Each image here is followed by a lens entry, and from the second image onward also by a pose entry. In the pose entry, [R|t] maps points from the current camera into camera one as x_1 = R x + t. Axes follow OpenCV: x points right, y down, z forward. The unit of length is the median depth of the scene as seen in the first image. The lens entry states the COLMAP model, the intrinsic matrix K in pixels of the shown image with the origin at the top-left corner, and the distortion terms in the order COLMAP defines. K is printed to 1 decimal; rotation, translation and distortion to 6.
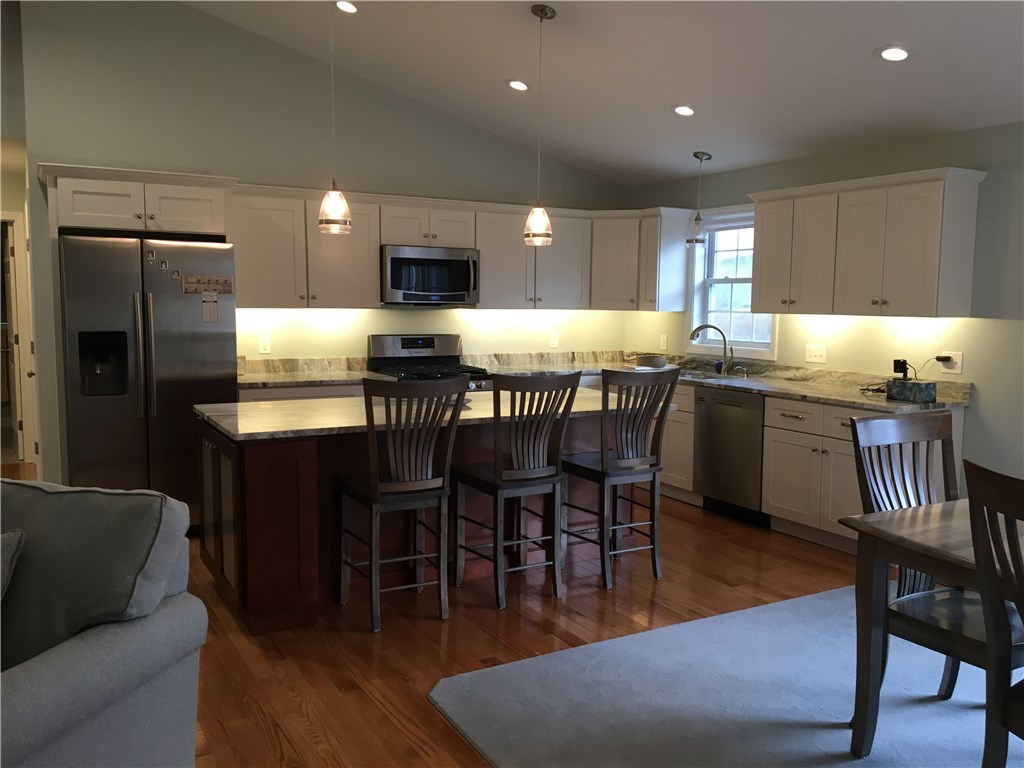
lens RADIAL K [[853.7, 0, 513.0], [0, 853.7, 385.1], [0, 0, 1]] dist [0.099374, -0.156907]
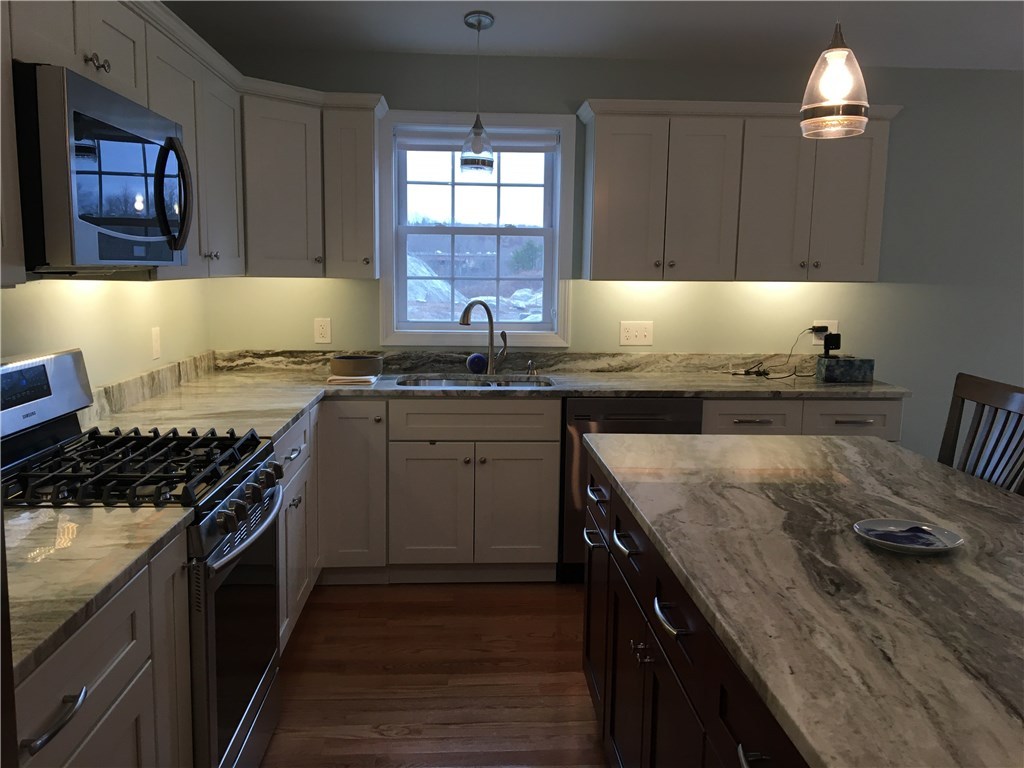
lens RADIAL K [[853.7, 0, 513.0], [0, 853.7, 385.1], [0, 0, 1]] dist [0.099374, -0.156907]
pose [[0.439849, -0.128658, 0.888808, -0.359497], [0.083418, 0.991259, 0.102206, -0.075657], [-0.894189, 0.029187, 0.446737, 0.751768]]
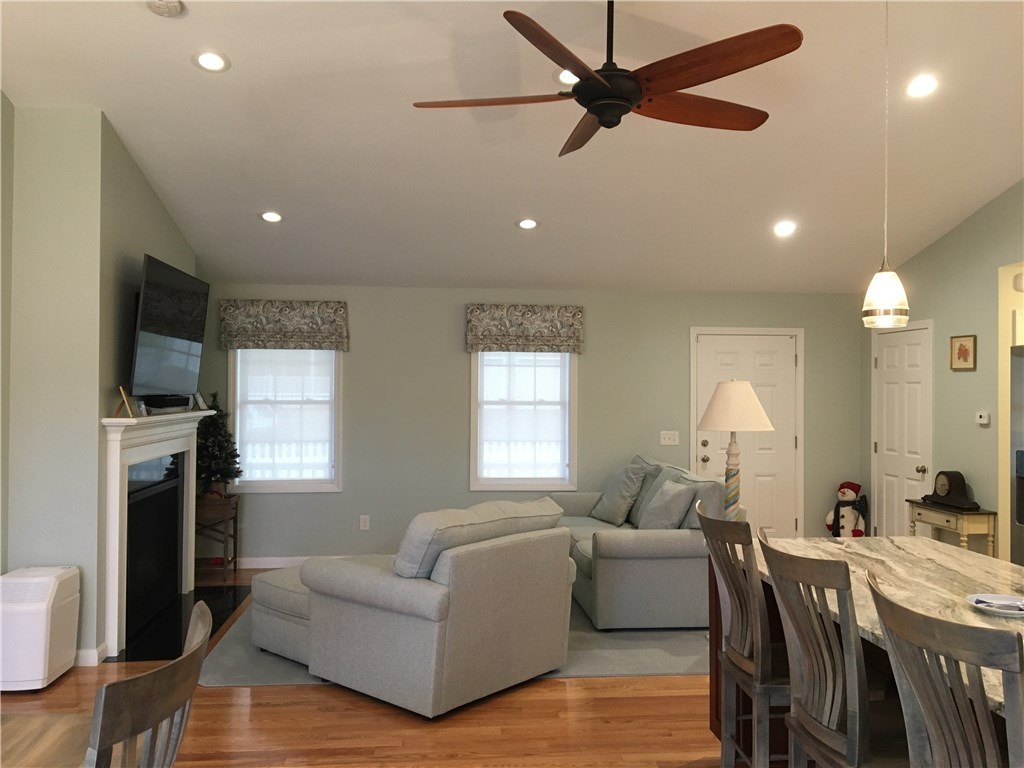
lens RADIAL K [[853.7, 0, 513.0], [0, 853.7, 385.1], [0, 0, 1]] dist [0.099374, -0.156907]
pose [[-0.400658, -0.020969, -0.915988, 0.430343], [-0.105143, 0.994186, 0.023231, -0.076282], [0.910175, 0.105618, -0.400534, 0.705199]]
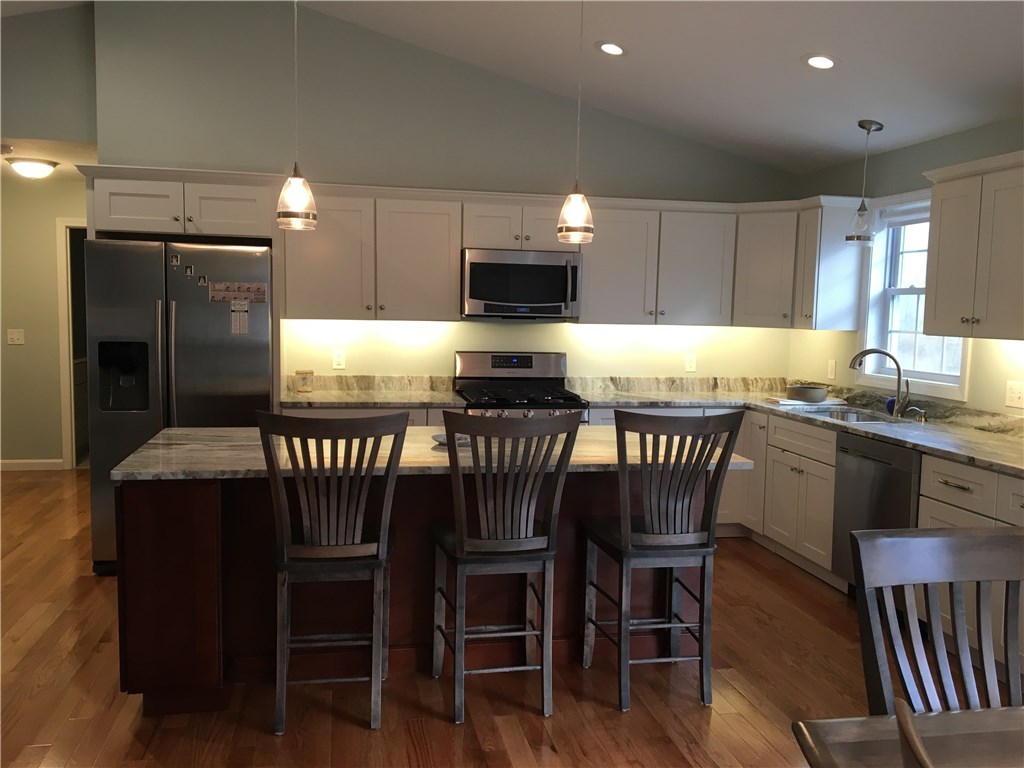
lens RADIAL K [[853.7, 0, 513.0], [0, 853.7, 385.1], [0, 0, 1]] dist [0.099374, -0.156907]
pose [[0.951064, 0.038290, -0.306614, 0.172104], [-0.042672, 0.999060, -0.007597, -0.021204], [0.306035, 0.020309, 0.951804, 0.197784]]
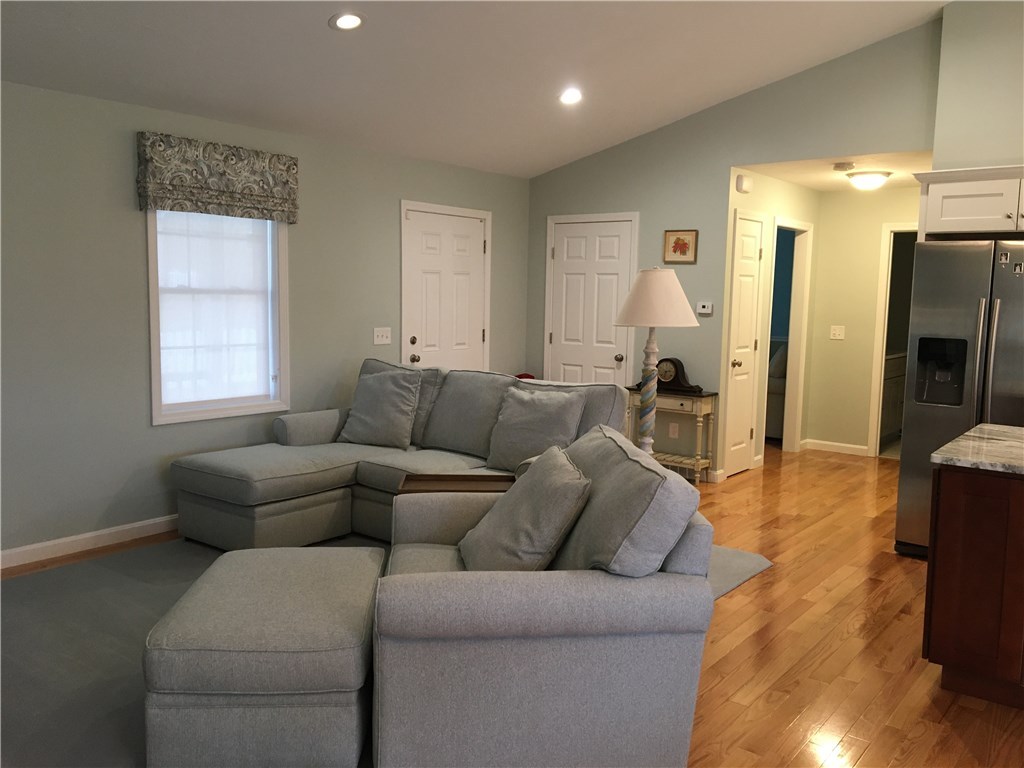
lens RADIAL K [[853.7, 0, 513.0], [0, 853.7, 385.1], [0, 0, 1]] dist [0.099374, -0.156907]
pose [[0.383947, 0.098426, -0.918094, 0.194215], [-0.109874, 0.992108, 0.060412, -0.012603], [0.916795, 0.077679, 0.391732, 0.146429]]
